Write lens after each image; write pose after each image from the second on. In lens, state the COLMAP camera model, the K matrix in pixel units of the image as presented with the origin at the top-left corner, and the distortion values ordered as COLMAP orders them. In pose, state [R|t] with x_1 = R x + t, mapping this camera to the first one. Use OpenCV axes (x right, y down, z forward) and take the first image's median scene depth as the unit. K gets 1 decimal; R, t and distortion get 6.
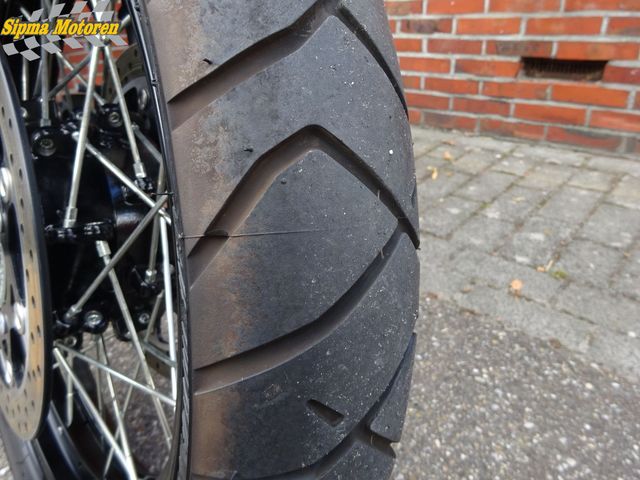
lens RADIAL K [[468.4, 0, 319.3], [0, 468.4, 239.0], [0, 0, 1]] dist [-0.000024, -0.003170]
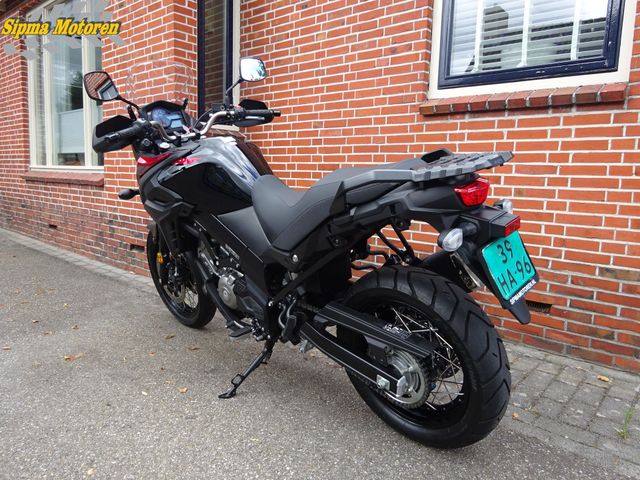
lens RADIAL K [[468.4, 0, 319.3], [0, 468.4, 240.7], [0, 0, 1]] dist [-0.000024, -0.003170]
pose [[0.995752, 0.086655, 0.031140, -0.420451], [-0.070897, 0.937303, -0.341228, 0.098067], [-0.058757, 0.337570, 0.939465, -0.848302]]
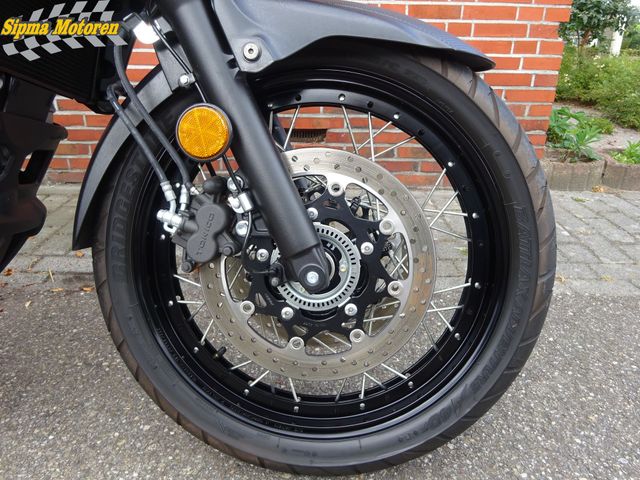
lens RADIAL K [[468.4, 0, 318.4], [0, 468.4, 241.2], [0, 0, 1]] dist [-0.000024, -0.003170]
pose [[0.725519, -0.202746, 0.657660, -0.507597], [0.269749, 0.962930, -0.000726, -0.029077], [-0.633134, 0.177930, 0.753314, -0.090973]]
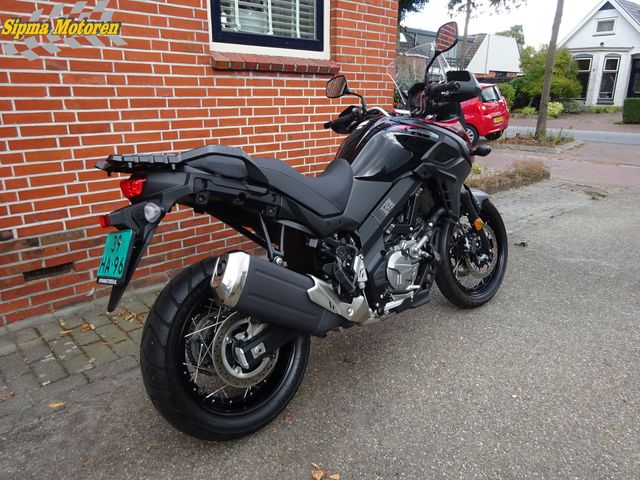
lens RADIAL K [[468.4, 0, 319.3], [0, 468.4, 241.4], [0, 0, 1]] dist [-0.000024, -0.003170]
pose [[0.072449, -0.249794, 0.965585, -2.221370], [0.448437, 0.872911, 0.192173, -0.750656], [-0.890874, 0.419081, 0.175258, 0.532336]]
